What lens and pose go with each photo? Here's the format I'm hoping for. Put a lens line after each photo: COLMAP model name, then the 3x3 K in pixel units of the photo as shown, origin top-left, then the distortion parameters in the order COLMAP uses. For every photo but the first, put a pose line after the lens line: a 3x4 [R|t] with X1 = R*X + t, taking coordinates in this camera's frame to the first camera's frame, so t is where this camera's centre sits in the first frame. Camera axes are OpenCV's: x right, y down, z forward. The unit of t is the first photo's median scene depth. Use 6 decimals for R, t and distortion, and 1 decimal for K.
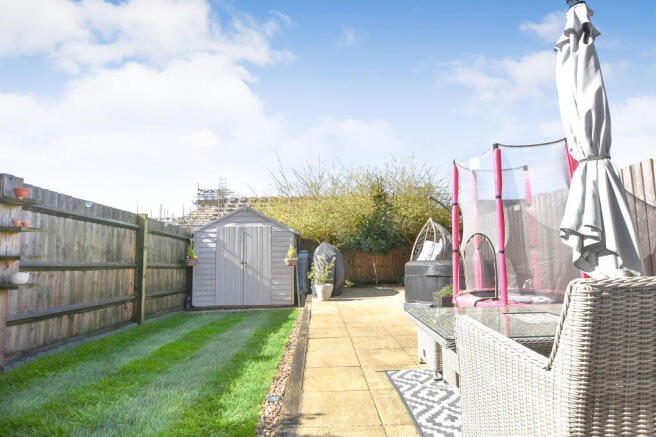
lens RADIAL K [[330.4, 0, 328.0], [0, 330.4, 218.5], [0, 0, 1]] dist [-0.016363, 0.000331]
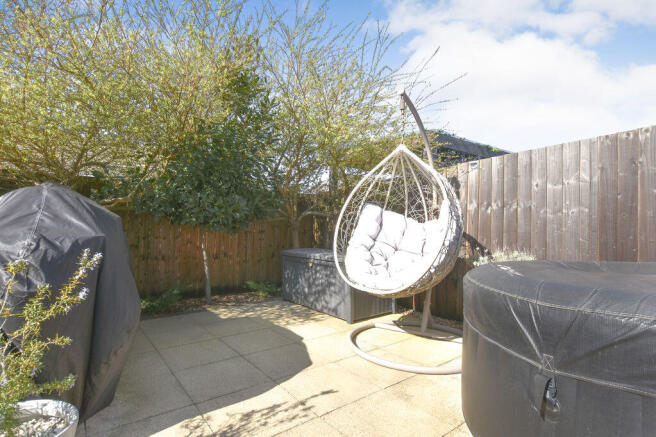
lens RADIAL K [[330.4, 0, 328.0], [0, 330.4, 218.5], [0, 0, 1]] dist [-0.016363, 0.000331]
pose [[0.802039, 0.043644, 0.595675, 0.017813], [-0.093282, 0.994241, 0.052751, 0.089837], [-0.589943, -0.097874, 0.801491, 0.914055]]
